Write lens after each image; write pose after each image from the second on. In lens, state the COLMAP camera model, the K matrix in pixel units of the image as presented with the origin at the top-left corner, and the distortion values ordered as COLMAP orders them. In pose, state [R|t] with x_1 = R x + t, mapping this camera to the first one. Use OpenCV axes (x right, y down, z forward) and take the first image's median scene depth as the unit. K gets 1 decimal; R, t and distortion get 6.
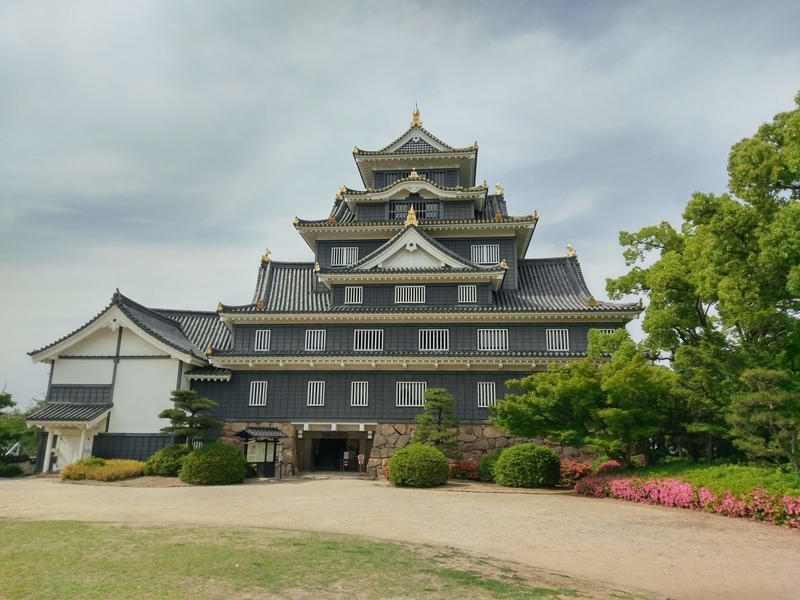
lens RADIAL K [[593.3, 0, 400.0], [0, 593.3, 300.0], [0, 0, 1]] dist [0.079494, -0.109413]
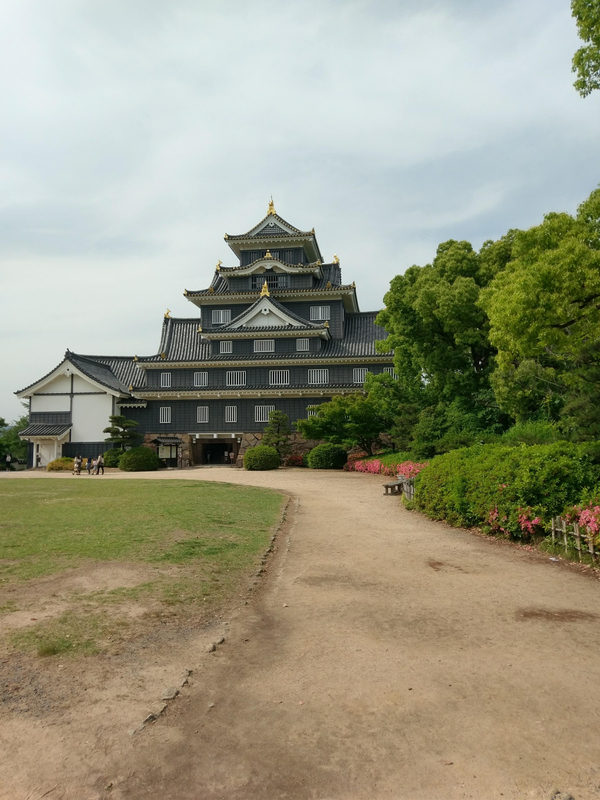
lens RADIAL K [[593.3, 0, 300.0], [0, 593.3, 400.0], [0, 0, 1]] dist [0.079494, -0.109413]
pose [[0.998900, -0.024046, -0.040259, 0.167432], [0.030089, 0.987146, 0.156964, -0.109437], [0.035967, -0.158002, 0.986783, -0.478058]]
